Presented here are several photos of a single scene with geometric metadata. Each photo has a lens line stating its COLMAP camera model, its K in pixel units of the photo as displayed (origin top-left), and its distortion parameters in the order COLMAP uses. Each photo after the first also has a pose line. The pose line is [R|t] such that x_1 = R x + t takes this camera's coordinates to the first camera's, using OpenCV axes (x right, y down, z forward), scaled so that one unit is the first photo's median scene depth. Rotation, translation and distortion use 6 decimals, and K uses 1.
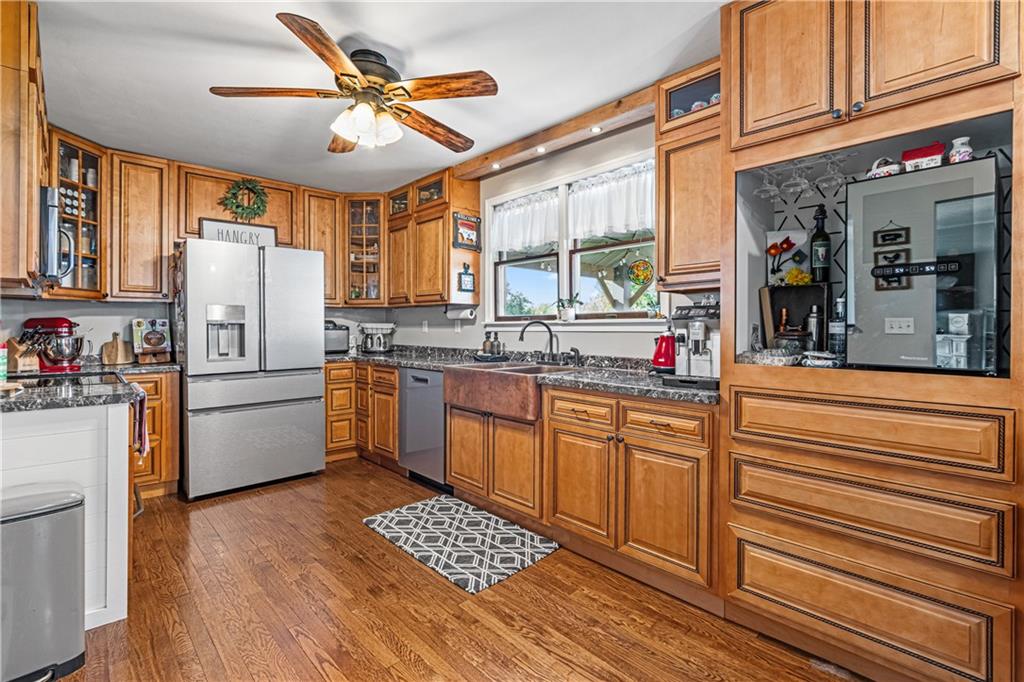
lens RADIAL K [[465.5, 0, 511.9], [0, 465.5, 327.8], [0, 0, 1]] dist [-0.010417, 0.002468]
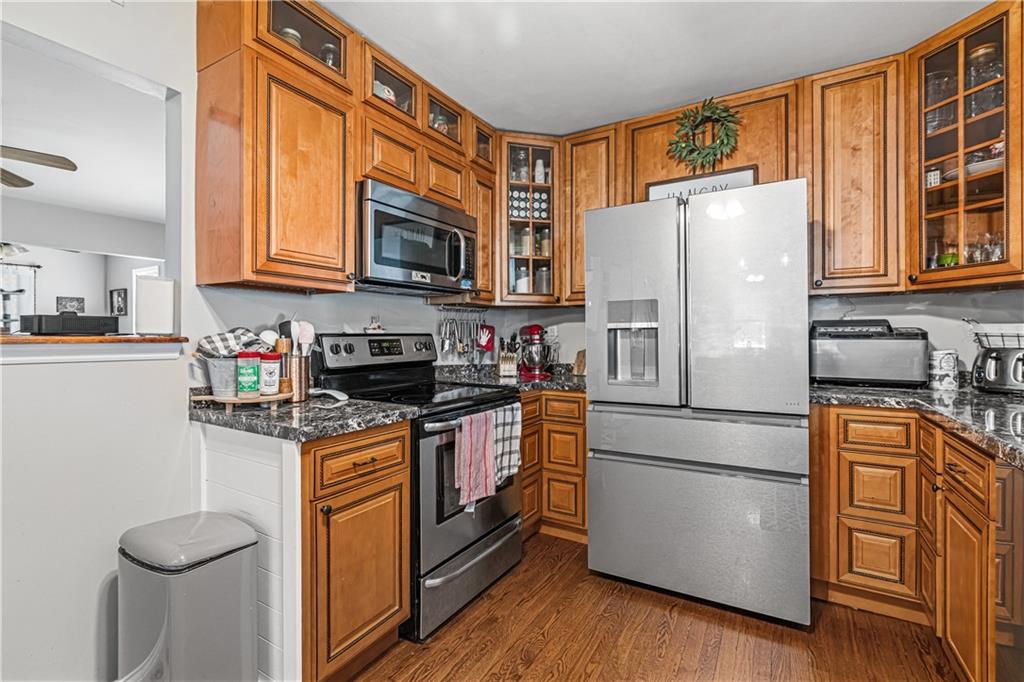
lens RADIAL K [[465.5, 0, 508.3], [0, 465.5, 336.4], [0, 0, 1]] dist [-0.010417, 0.002468]
pose [[0.271970, 0.000584, -0.962306, -0.028348], [0.000940, 0.999999, 0.000873, 0.001854], [0.962305, -0.001142, 0.271969, 0.655777]]
